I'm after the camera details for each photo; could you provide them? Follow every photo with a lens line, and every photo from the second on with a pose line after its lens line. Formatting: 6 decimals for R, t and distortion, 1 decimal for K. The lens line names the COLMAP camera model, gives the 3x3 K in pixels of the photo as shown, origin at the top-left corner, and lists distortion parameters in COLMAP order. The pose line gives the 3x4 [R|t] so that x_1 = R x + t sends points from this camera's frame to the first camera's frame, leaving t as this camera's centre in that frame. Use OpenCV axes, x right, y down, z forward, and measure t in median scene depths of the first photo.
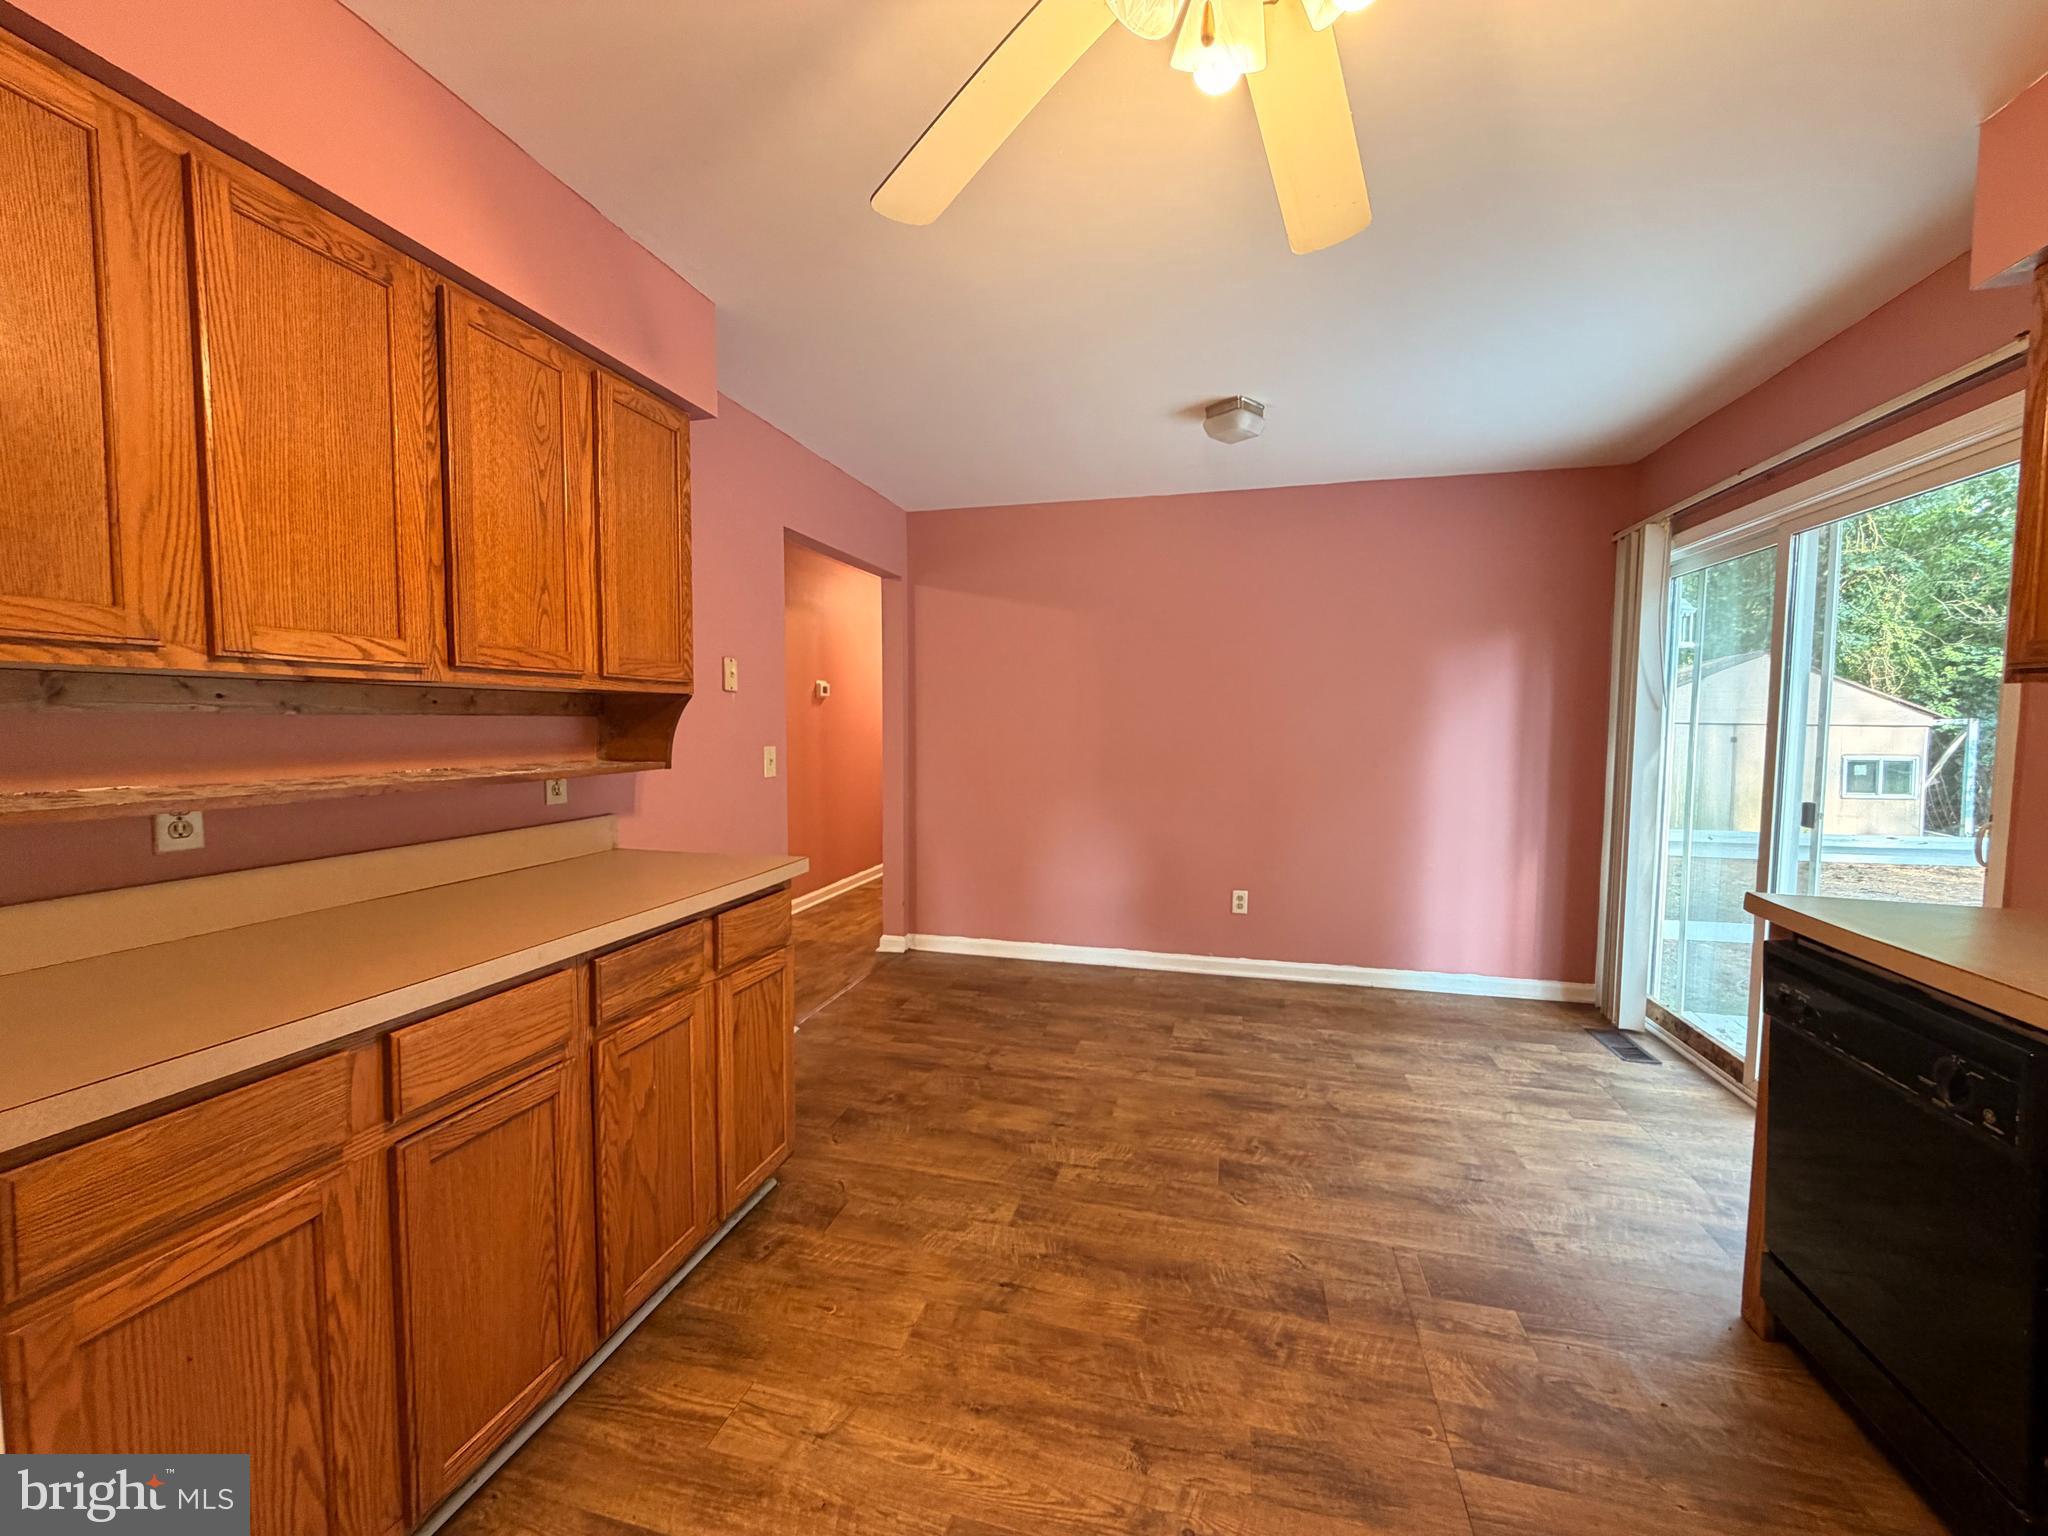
lens RADIAL K [[814.9, 0, 1017.1], [0, 814.9, 772.1], [0, 0, 1]] dist [-0.001103, -0.000156]
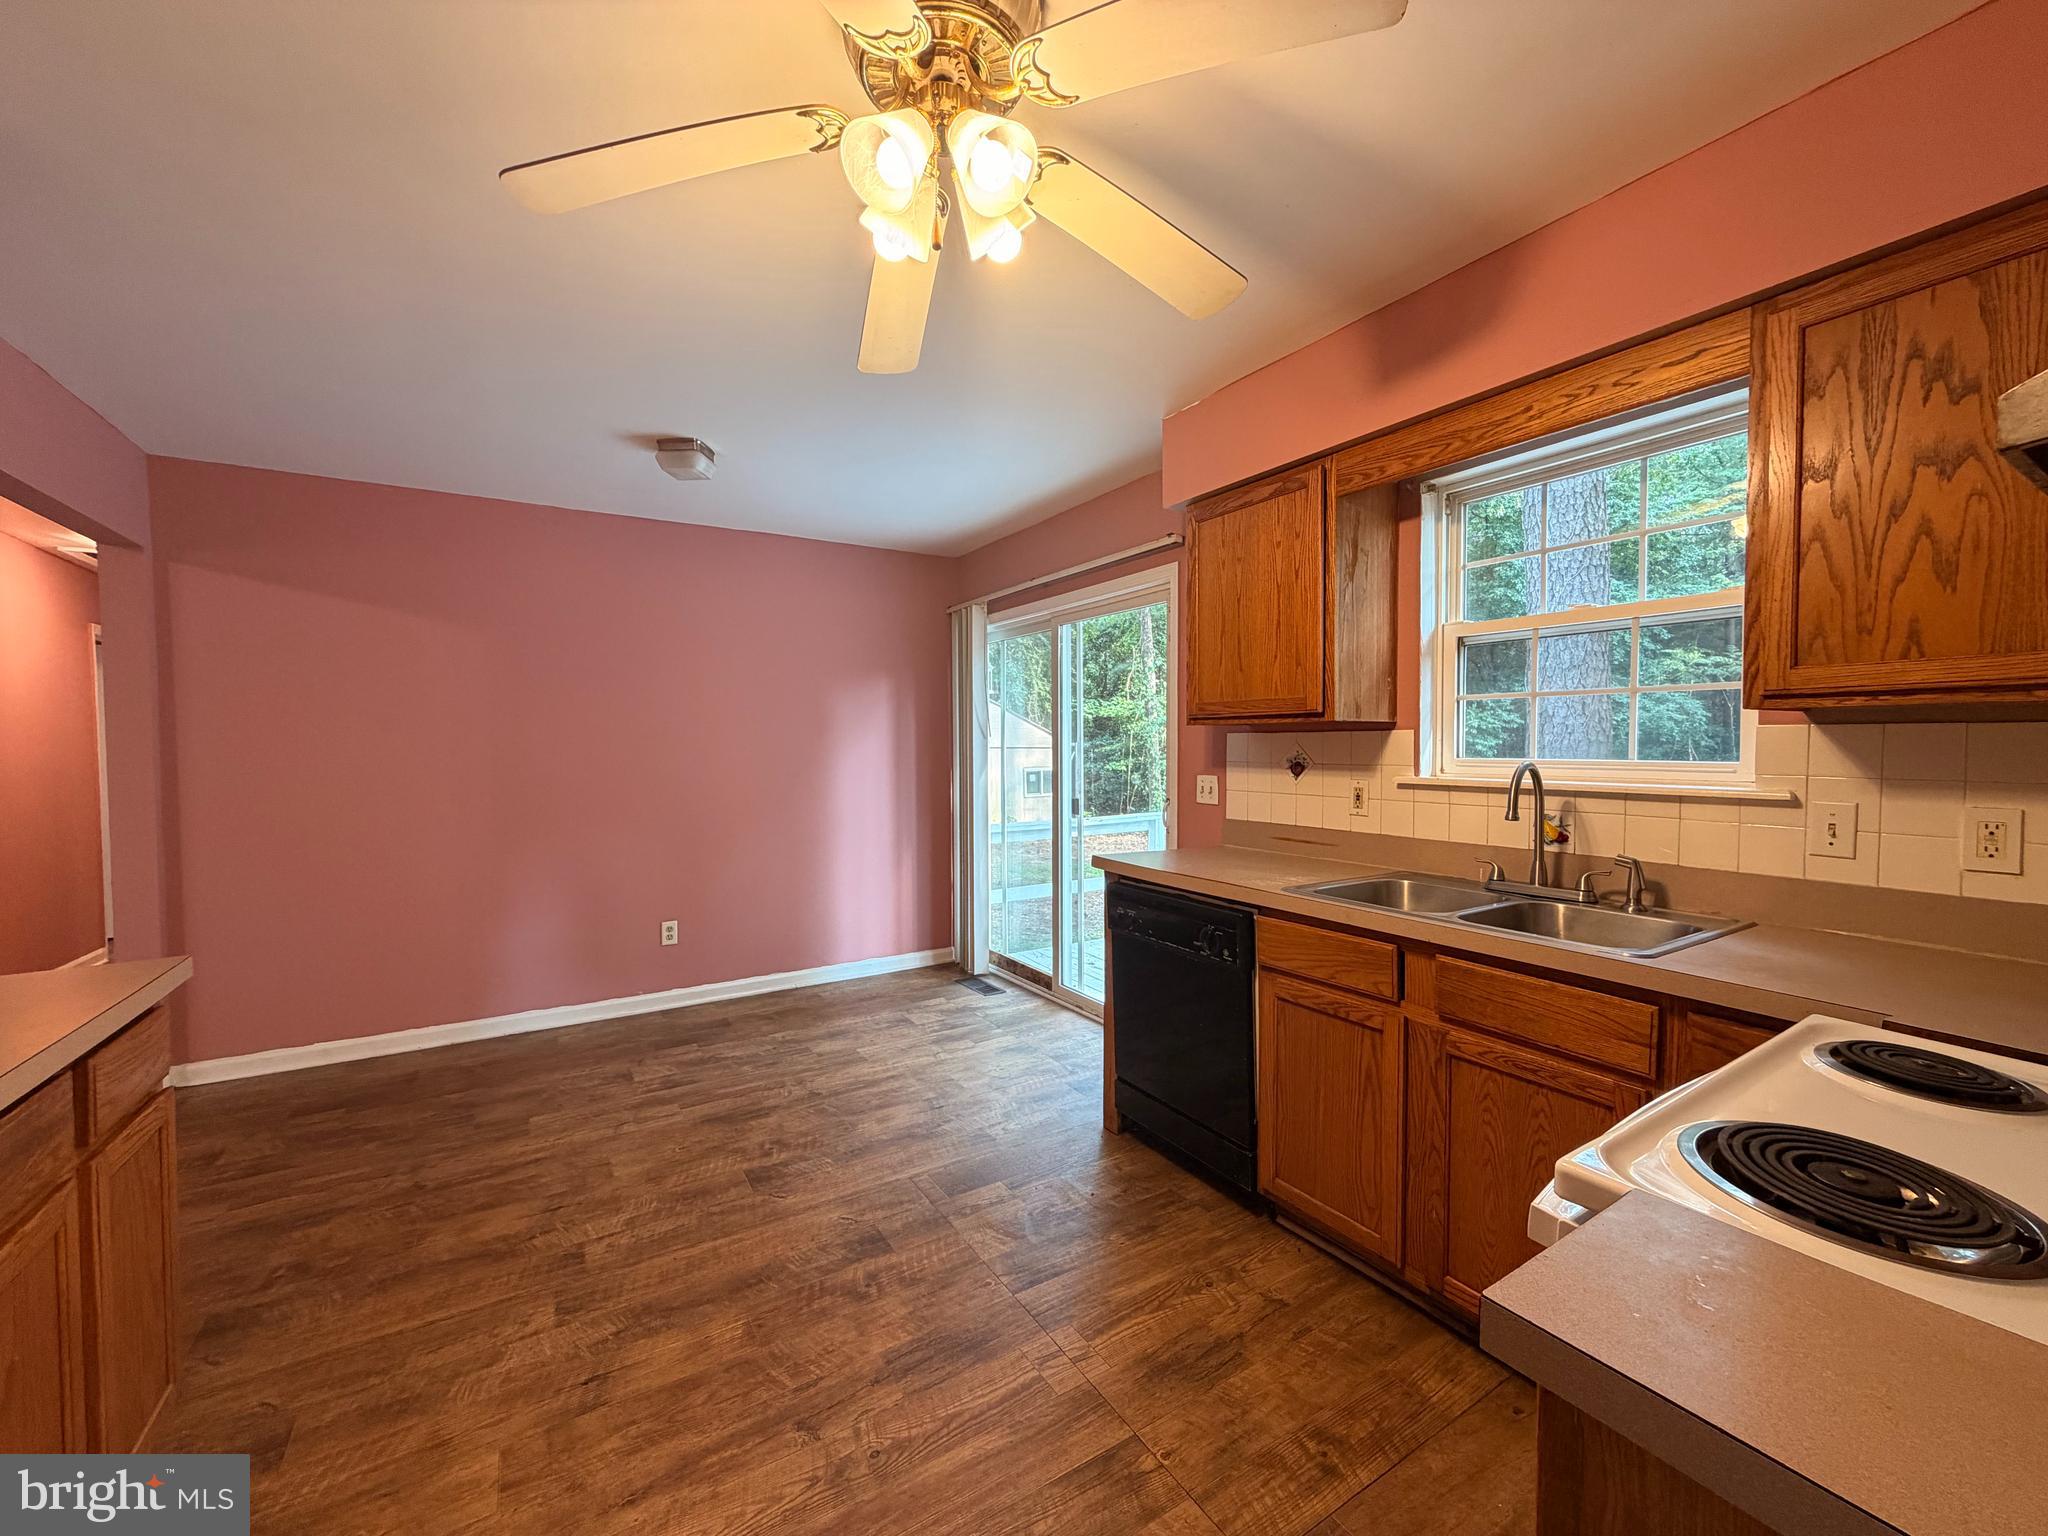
lens RADIAL K [[814.9, 0, 1017.1], [0, 814.9, 772.1], [0, 0, 1]] dist [-0.001103, -0.000156]
pose [[0.688764, -0.031533, 0.724300, -0.214604], [0.055392, 0.998422, -0.009207, -0.004395], [-0.722867, 0.046462, 0.689424, 0.005804]]
